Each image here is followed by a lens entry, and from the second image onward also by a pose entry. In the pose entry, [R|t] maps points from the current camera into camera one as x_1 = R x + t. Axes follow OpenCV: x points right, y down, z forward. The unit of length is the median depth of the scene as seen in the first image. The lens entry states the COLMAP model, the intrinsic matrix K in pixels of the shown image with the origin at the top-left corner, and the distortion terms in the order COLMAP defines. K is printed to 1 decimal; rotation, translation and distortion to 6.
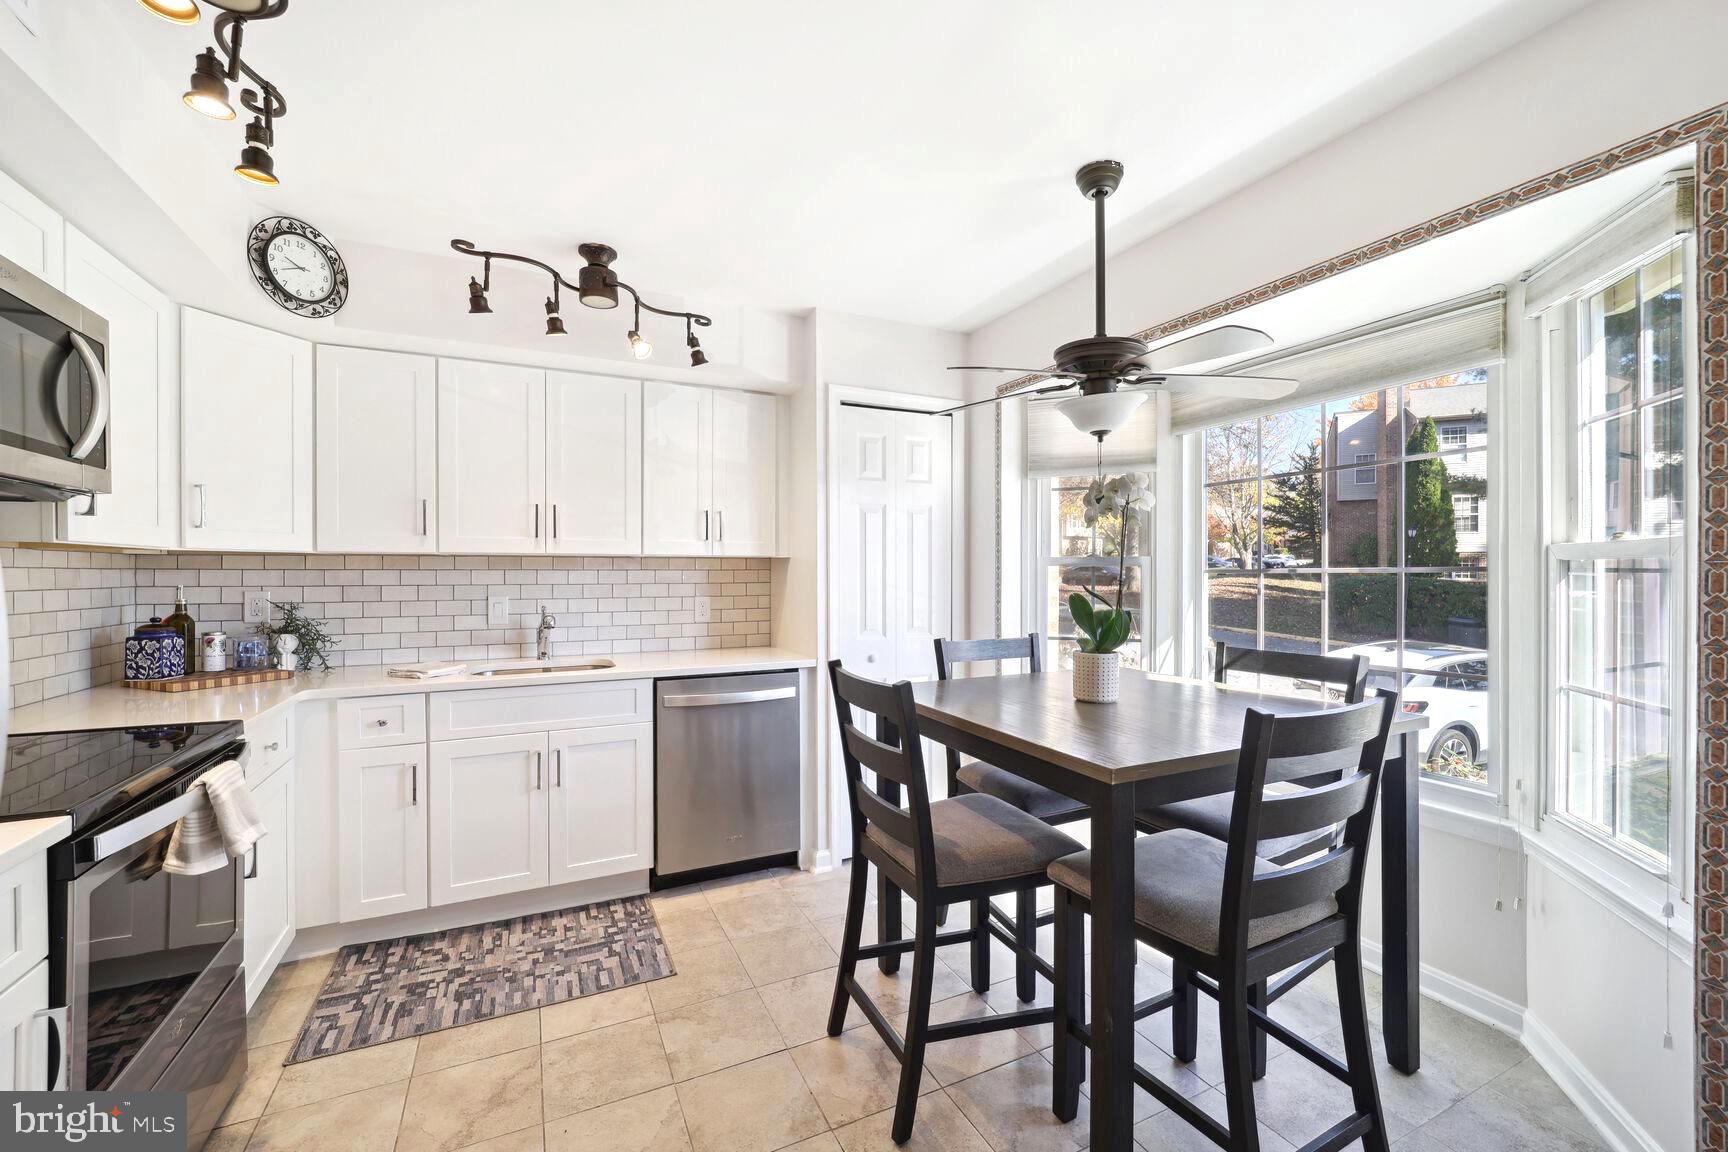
lens RADIAL K [[700.8, 0, 864.0], [0, 700.8, 576.0], [0, 0, 1]] dist [0.000798, -0.000146]
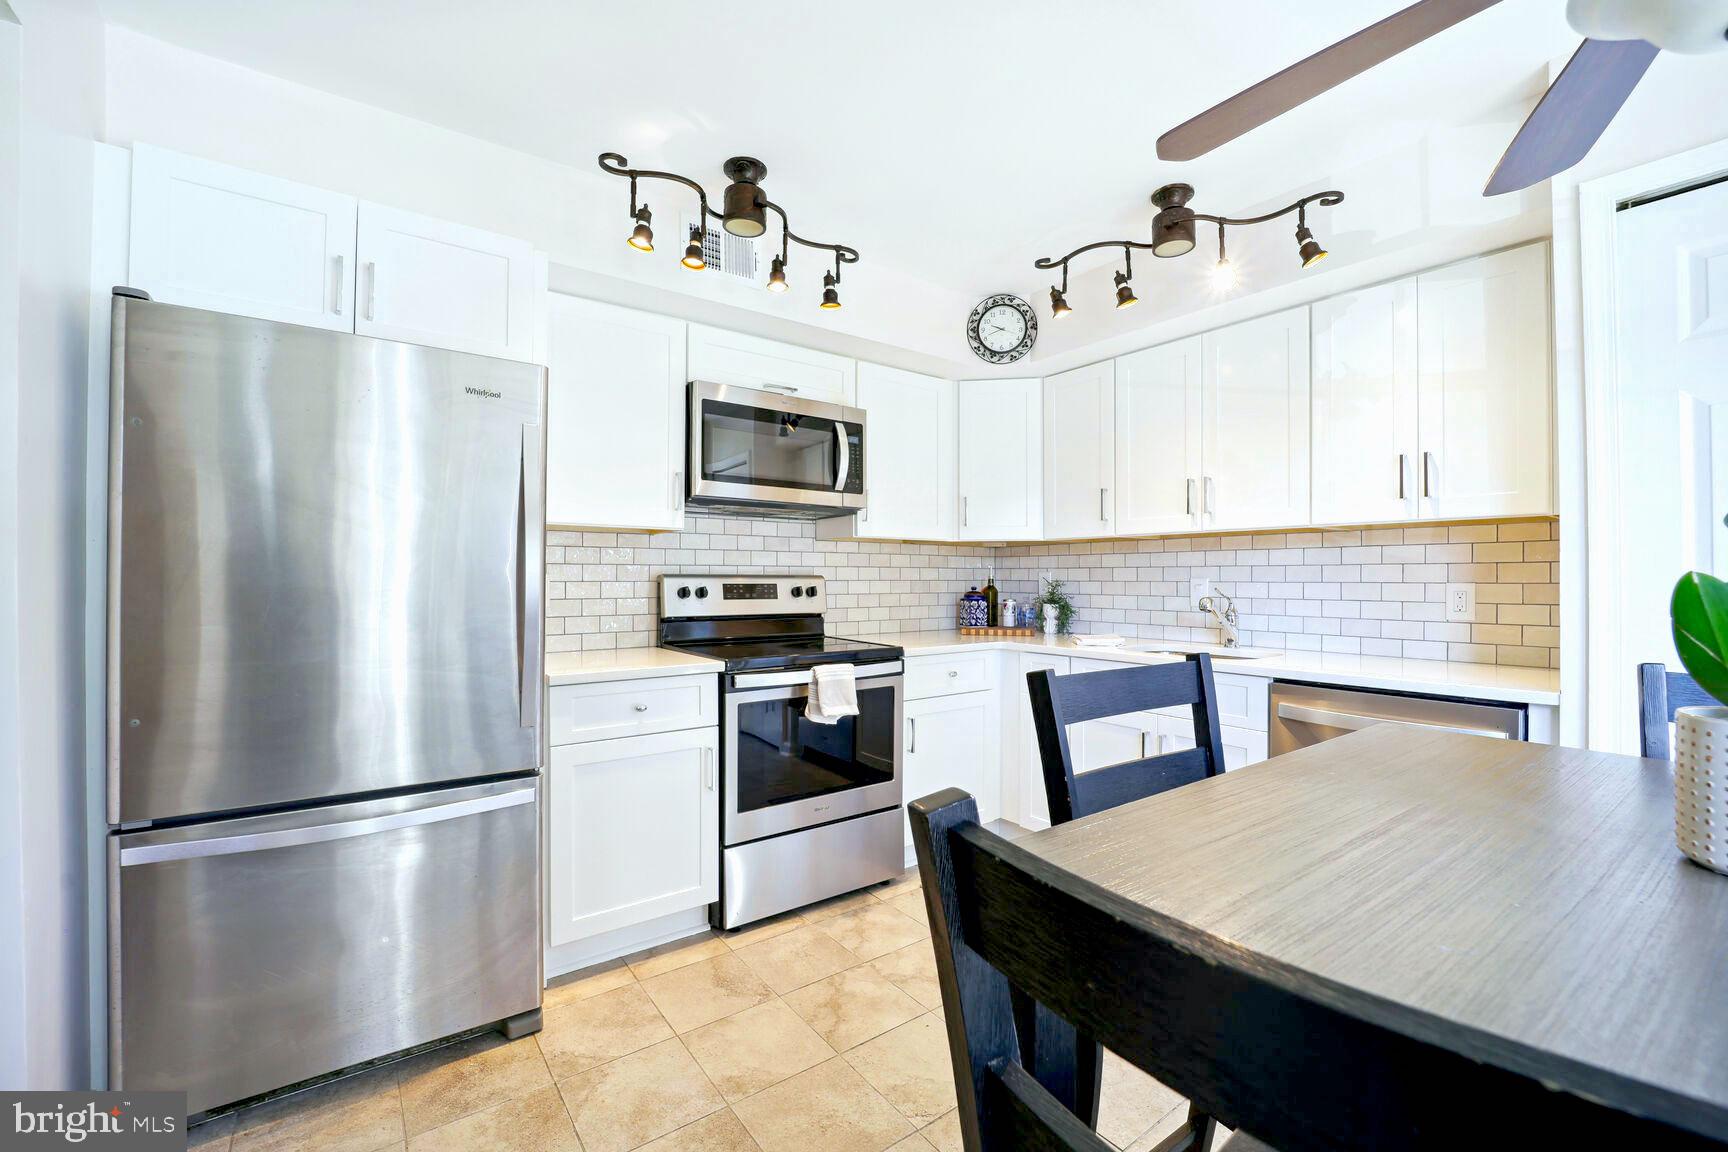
lens RADIAL K [[729.3, 0, 864.0], [0, 729.3, 576.0], [0, 0, 1]] dist [-0.021951, -0.000210]
pose [[0.177888, -0.002510, -0.984048, 0.500637], [-0.004676, 0.999983, -0.003396, 0.040662], [0.984040, 0.005206, 0.177873, 0.467251]]
